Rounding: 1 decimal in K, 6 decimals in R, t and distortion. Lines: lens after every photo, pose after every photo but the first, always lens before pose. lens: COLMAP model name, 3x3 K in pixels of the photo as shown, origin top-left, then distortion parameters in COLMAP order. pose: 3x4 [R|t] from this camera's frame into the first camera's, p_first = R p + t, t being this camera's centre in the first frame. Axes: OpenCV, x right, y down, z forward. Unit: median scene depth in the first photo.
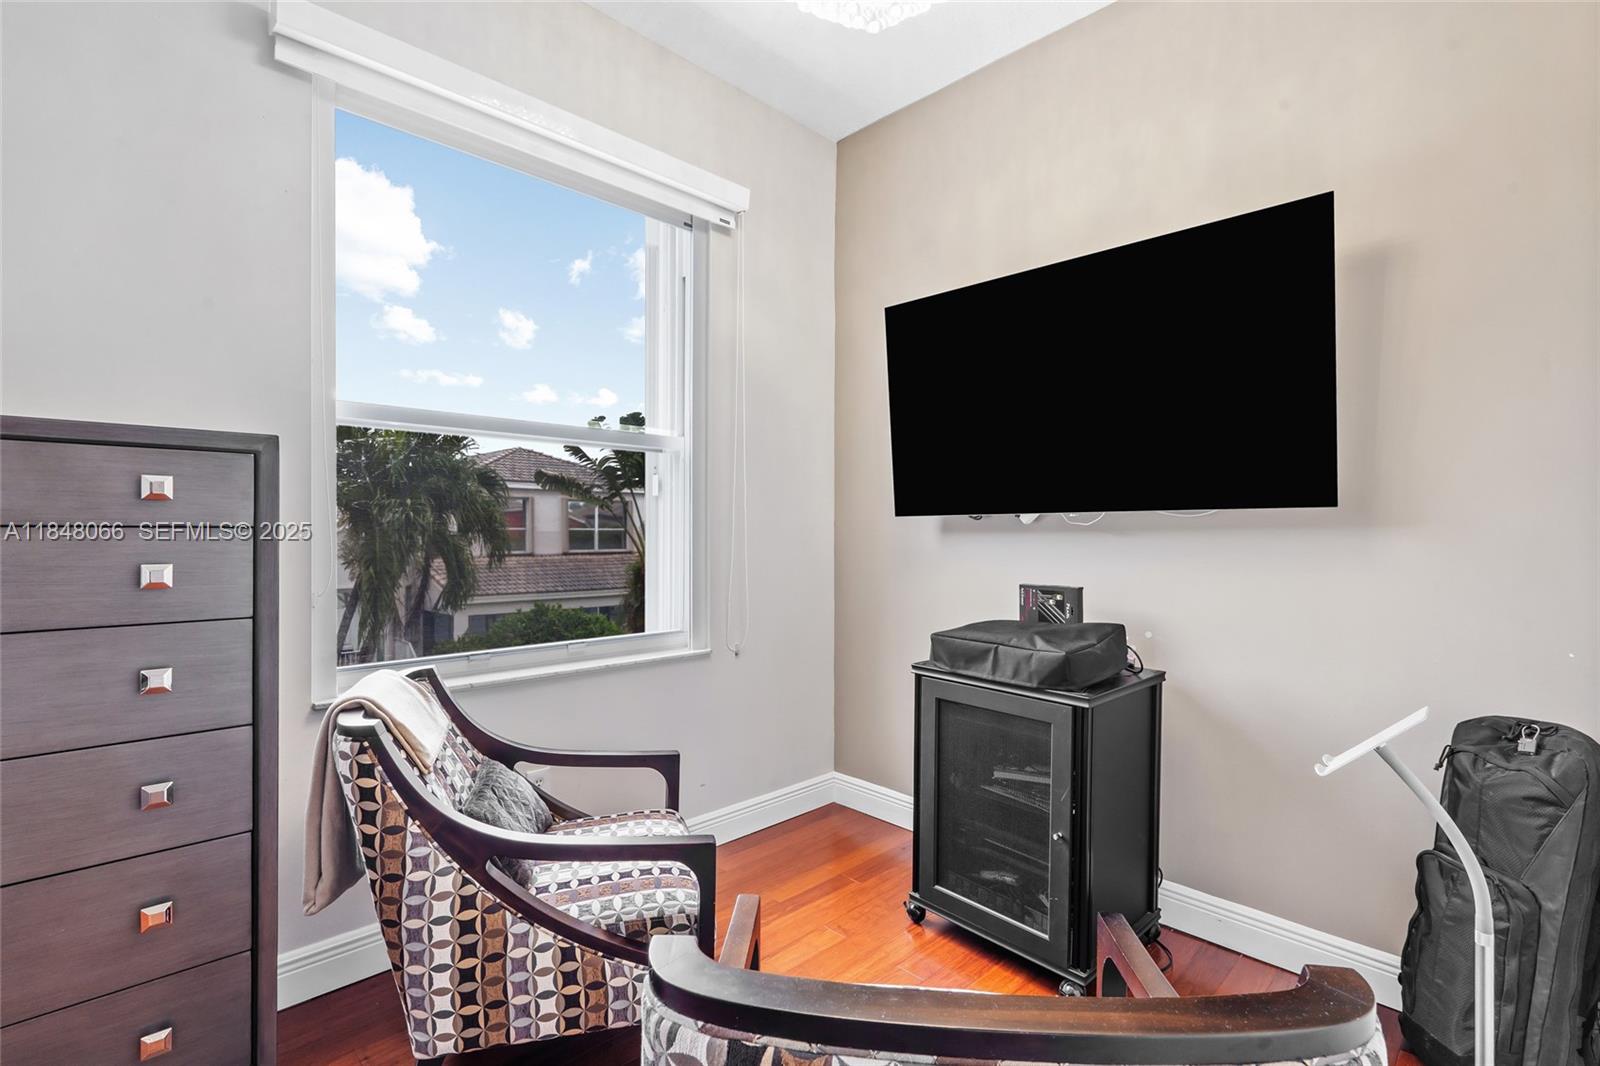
lens RADIAL K [[725.2, 0, 800.0], [0, 725.2, 533.0], [0, 0, 1]] dist [-0.001533, -0.000331]
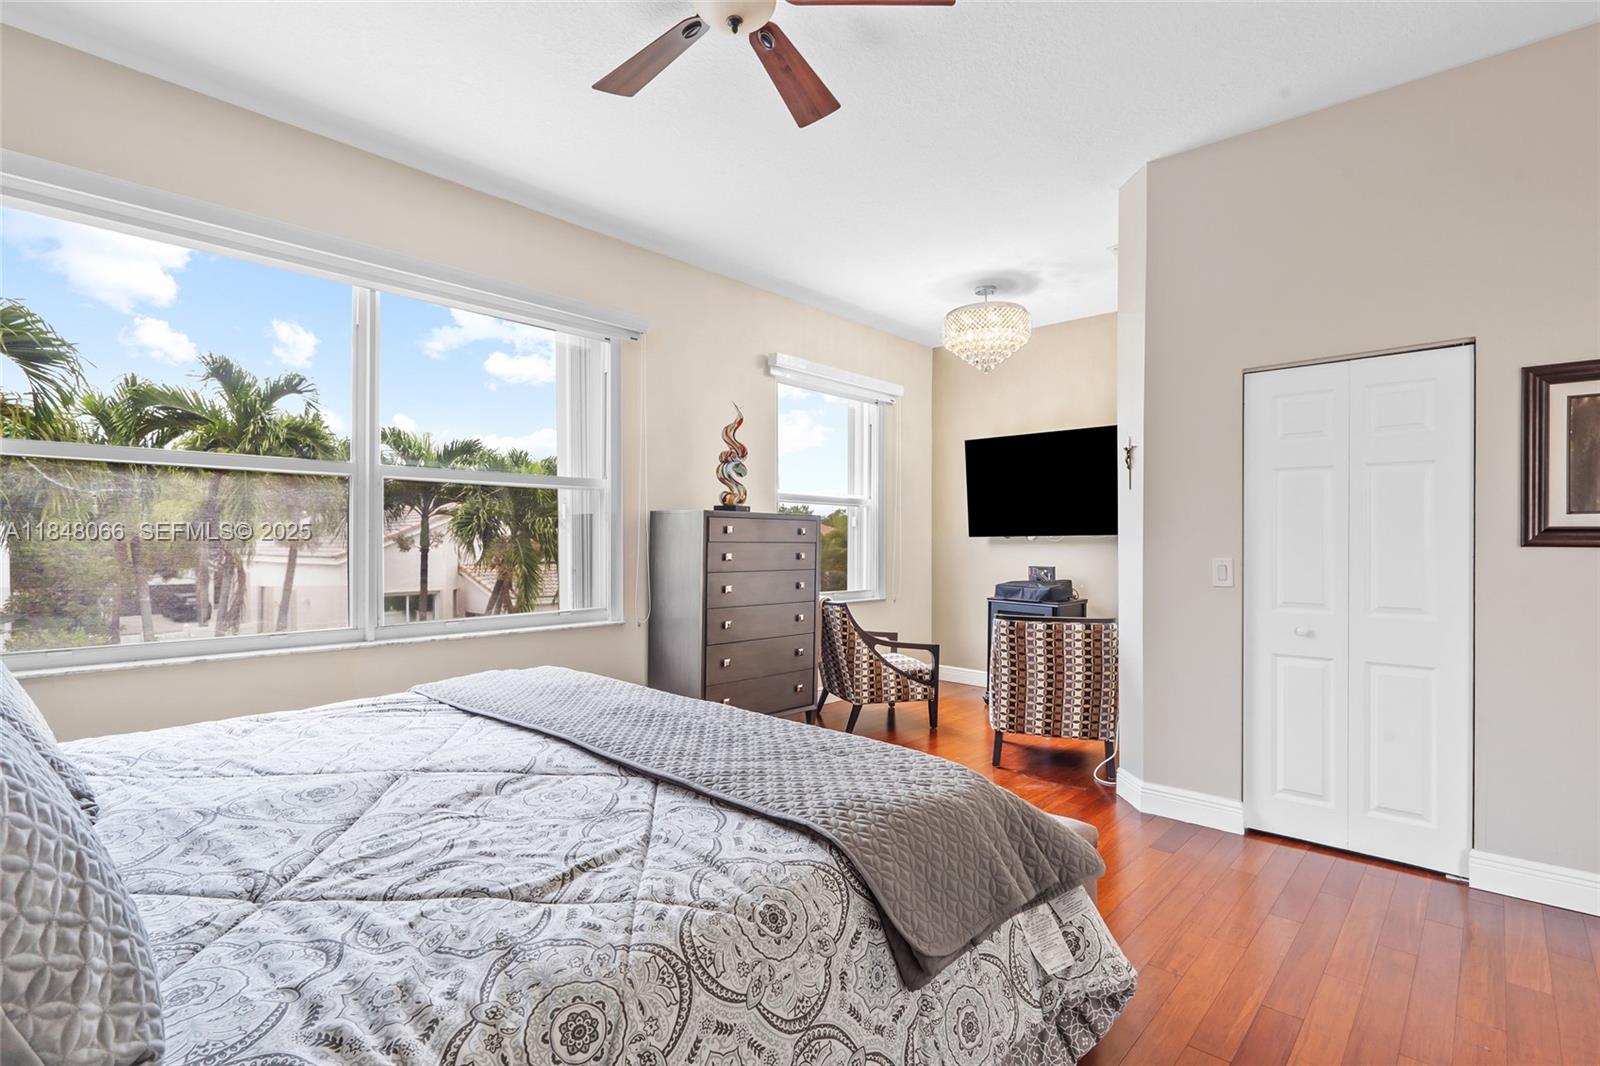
lens RADIAL K [[725.2, 0, 800.0], [0, 725.2, 533.0], [0, 0, 1]] dist [-0.001533, -0.000331]
pose [[0.999112, 0.003218, 0.042006, -0.621730], [-0.002562, 0.999874, -0.015654, 0.001838], [-0.042051, 0.015532, 0.998995, -1.528099]]
